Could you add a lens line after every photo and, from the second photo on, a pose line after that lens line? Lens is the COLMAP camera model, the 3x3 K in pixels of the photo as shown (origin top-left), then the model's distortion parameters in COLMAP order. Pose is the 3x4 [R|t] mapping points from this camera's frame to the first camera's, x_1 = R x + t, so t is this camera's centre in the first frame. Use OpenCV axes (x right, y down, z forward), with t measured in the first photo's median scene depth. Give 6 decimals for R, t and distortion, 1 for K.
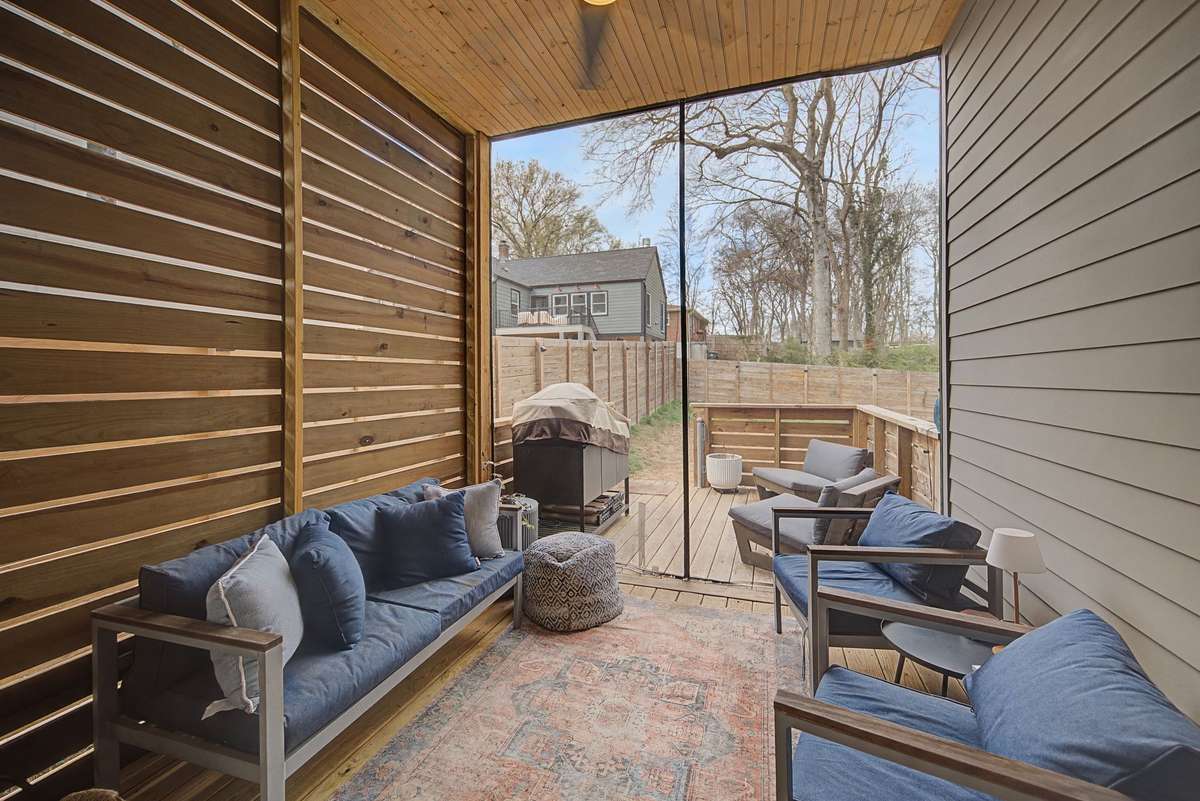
lens RADIAL K [[509.3, 0, 610.9], [0, 509.3, 377.7], [0, 0, 1]] dist [0.000952, 0.000045]
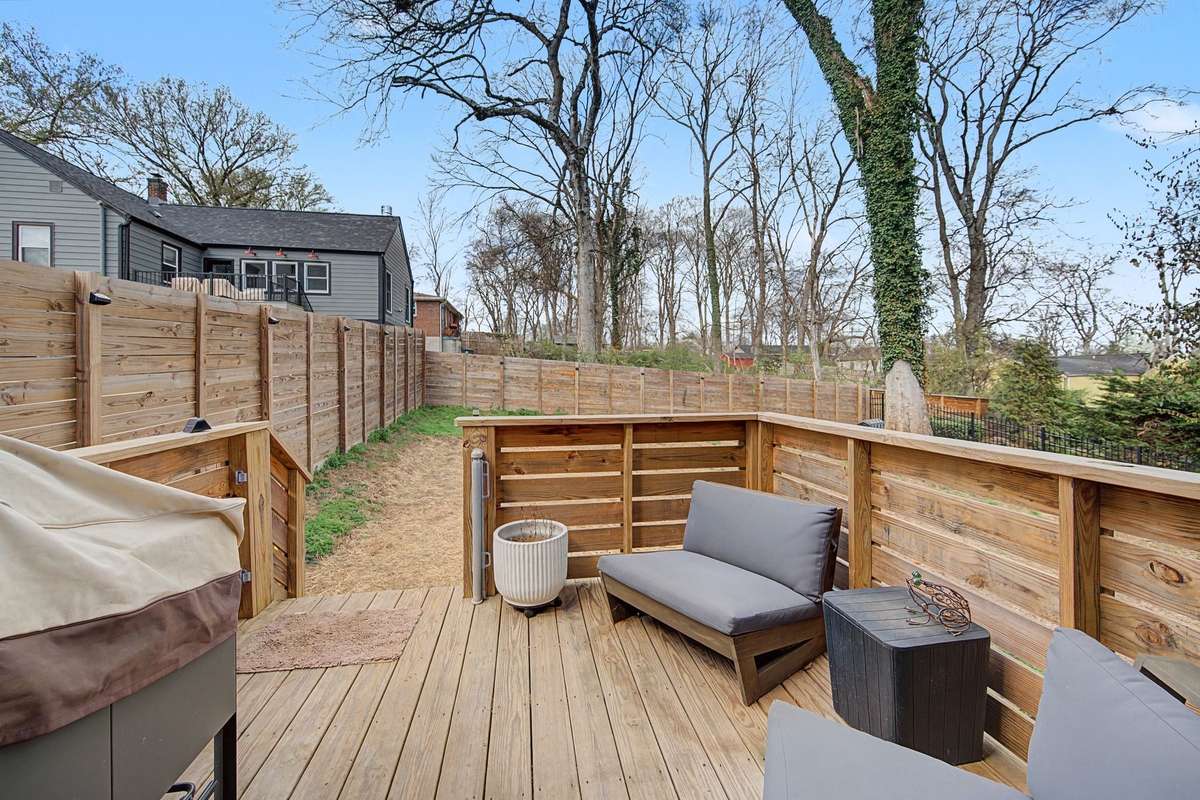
lens RADIAL K [[509.3, 0, 610.9], [0, 509.3, 377.2], [0, 0, 1]] dist [0.000952, 0.000045]
pose [[0.888026, 0.002850, 0.459784, 0.018205], [-0.001286, 0.999992, -0.003714, 0.003704], [-0.459791, 0.002707, 0.888023, 0.141065]]
